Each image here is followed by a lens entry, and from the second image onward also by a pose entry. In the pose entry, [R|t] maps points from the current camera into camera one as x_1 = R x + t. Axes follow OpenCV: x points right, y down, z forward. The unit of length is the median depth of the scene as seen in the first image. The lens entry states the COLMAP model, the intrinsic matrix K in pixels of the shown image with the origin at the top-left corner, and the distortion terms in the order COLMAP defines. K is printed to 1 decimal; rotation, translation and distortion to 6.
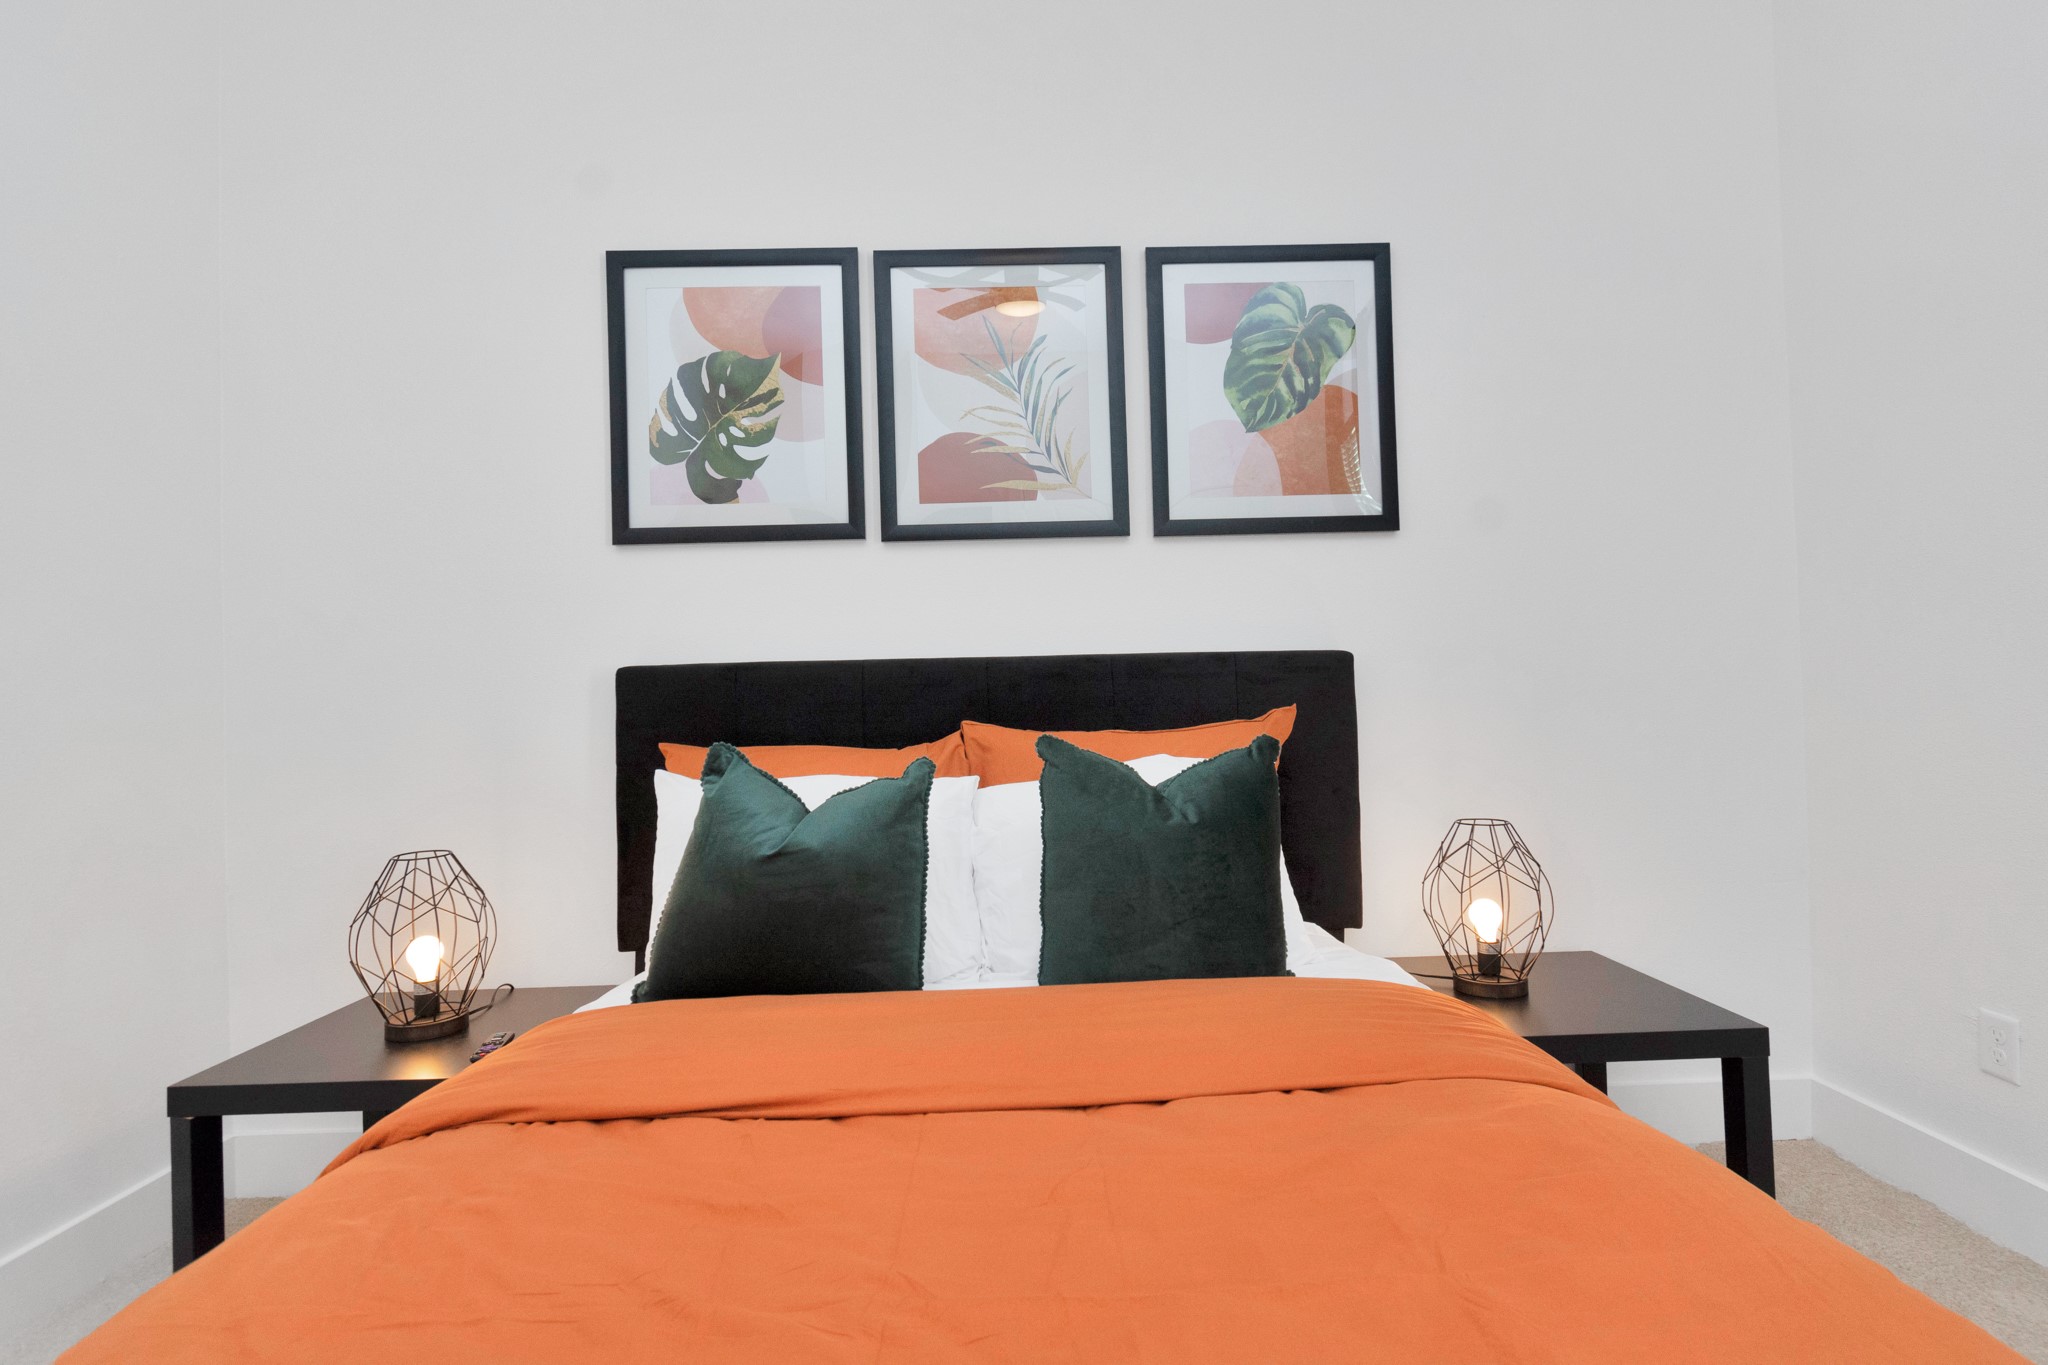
lens RADIAL K [[1010.7, 0, 1020.3], [0, 1010.7, 677.3], [0, 0, 1]] dist [-0.000810, -0.000026]
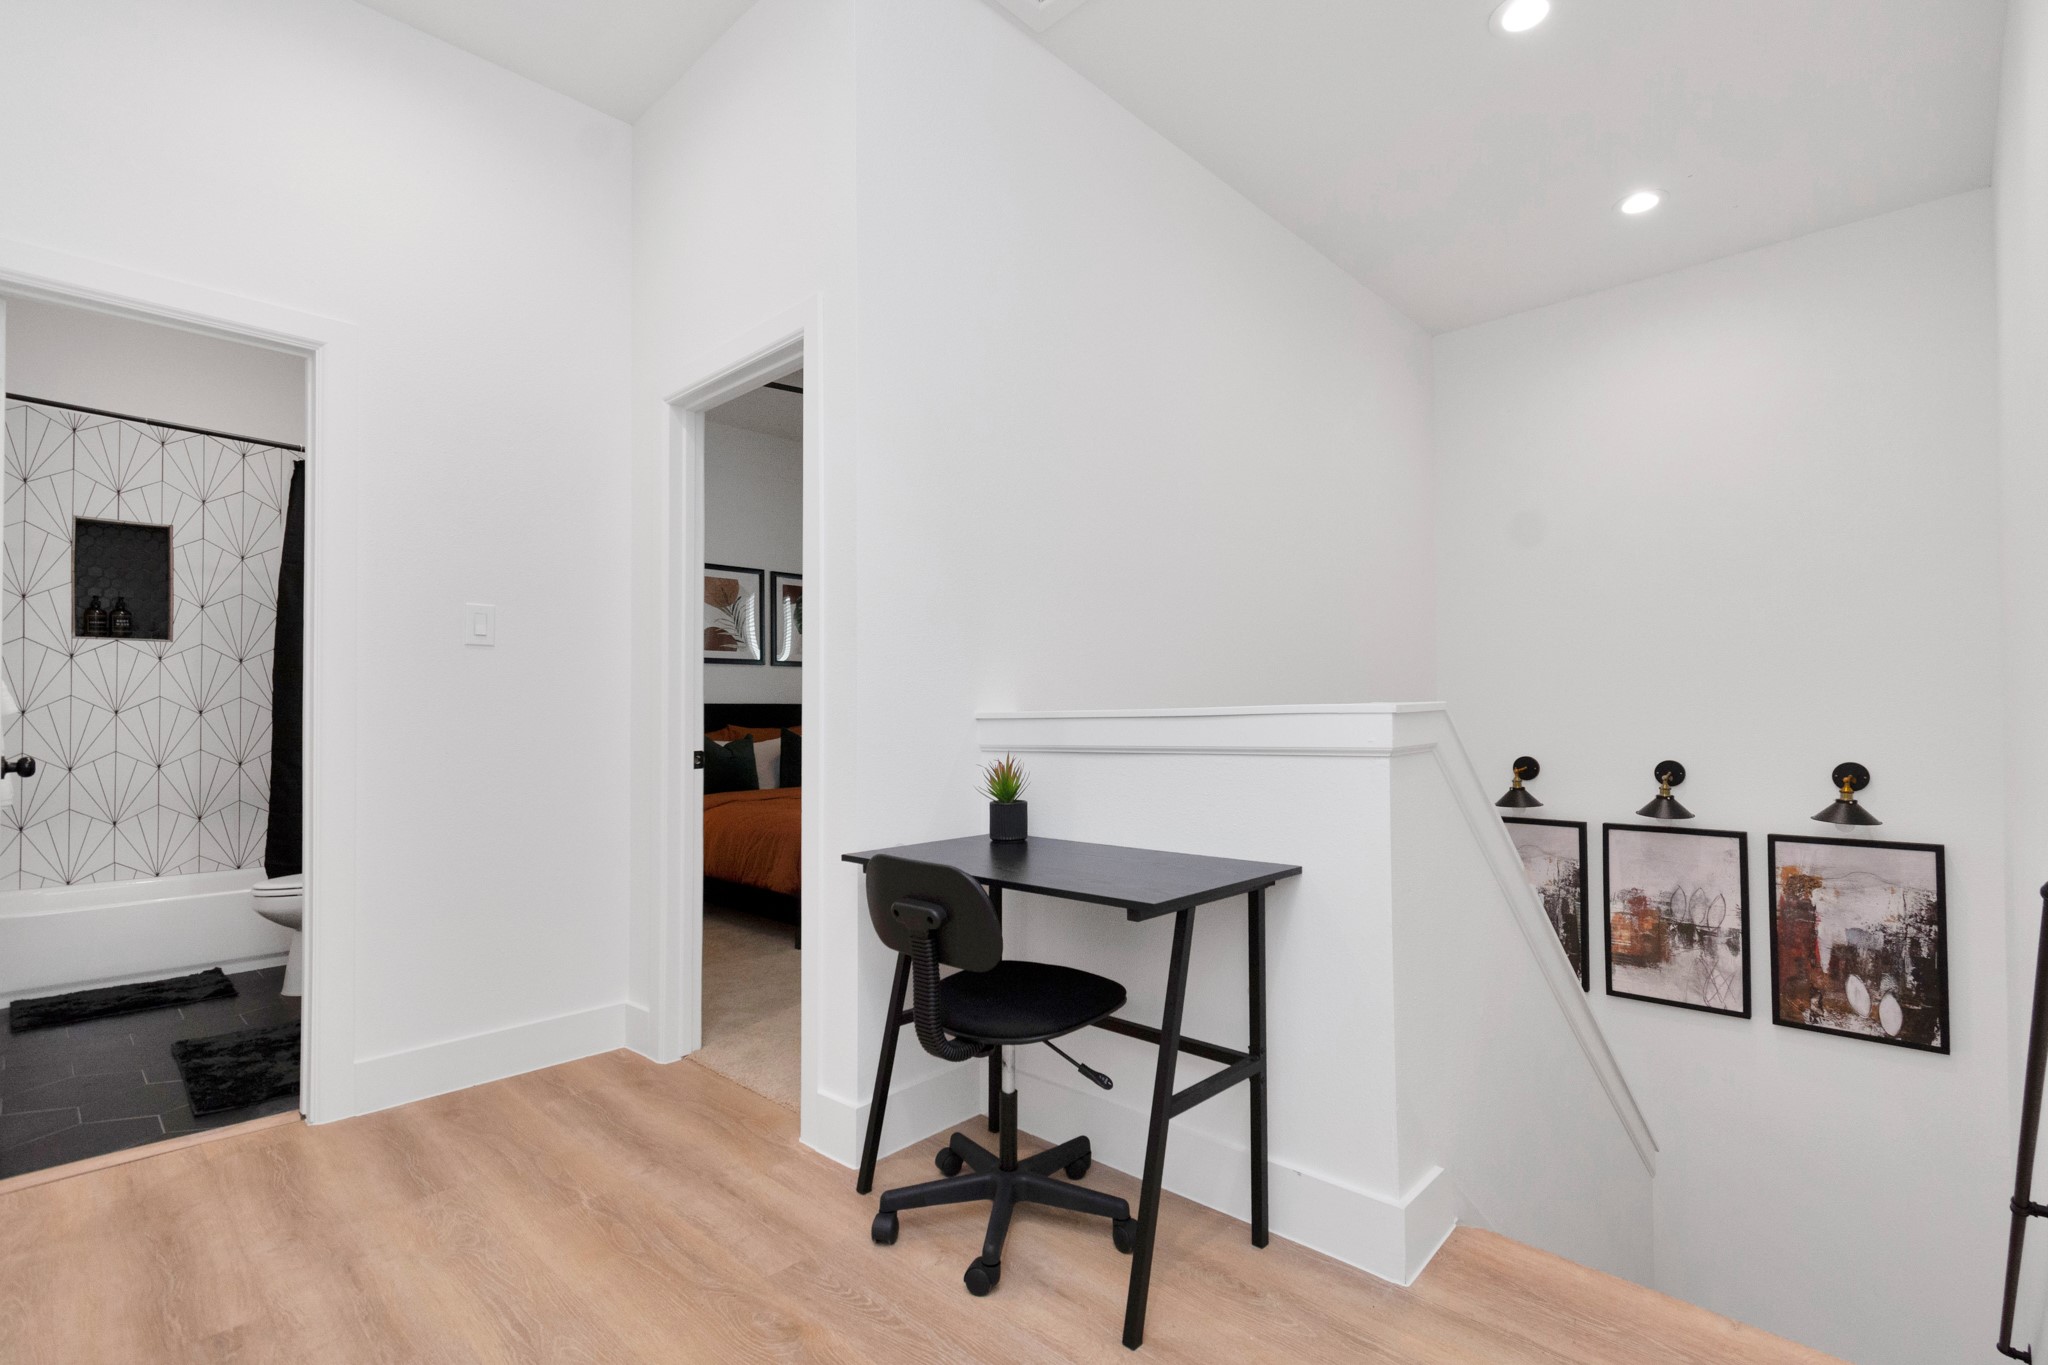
lens RADIAL K [[938.3, 0, 1011.4], [0, 938.3, 693.1], [0, 0, 1]] dist [0.005787, -0.000241]
pose [[0.715580, 0.039124, 0.697434, -1.330037], [-0.025218, 0.999226, -0.030180, 0.009320], [-0.698075, 0.004009, 0.716013, -1.544505]]
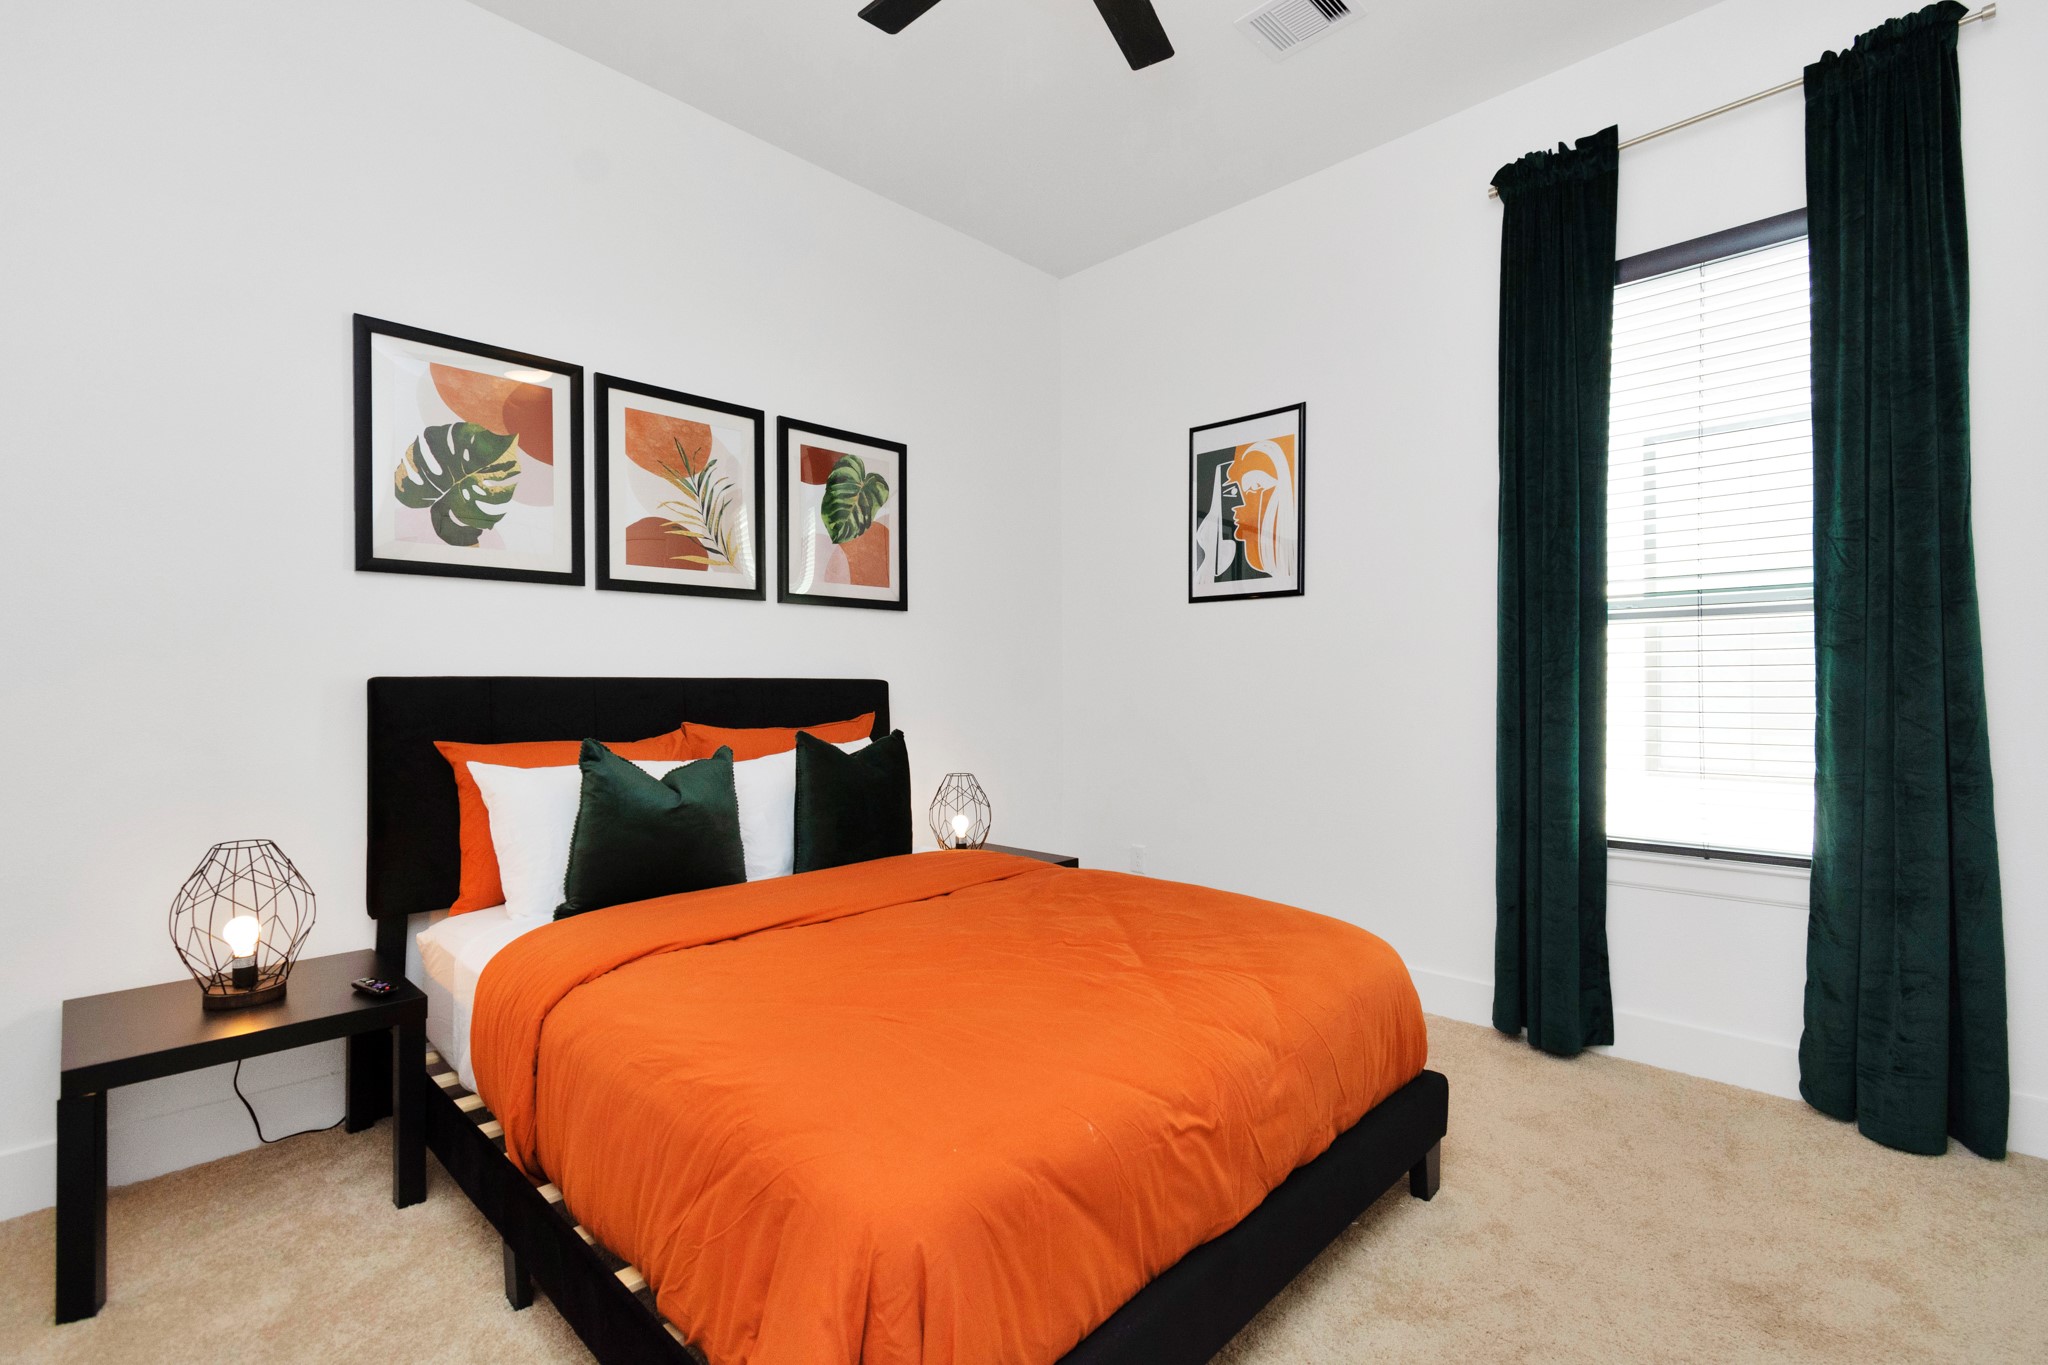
lens RADIAL K [[938.3, 0, 1036.8], [0, 938.3, 669.8], [0, 0, 1]] dist [0.005787, -0.000241]
pose [[0.711571, 0.034323, 0.701776, -0.595043], [-0.028443, 0.999395, -0.020039, -0.018570], [-0.702039, -0.005702, 0.712116, -0.304849]]
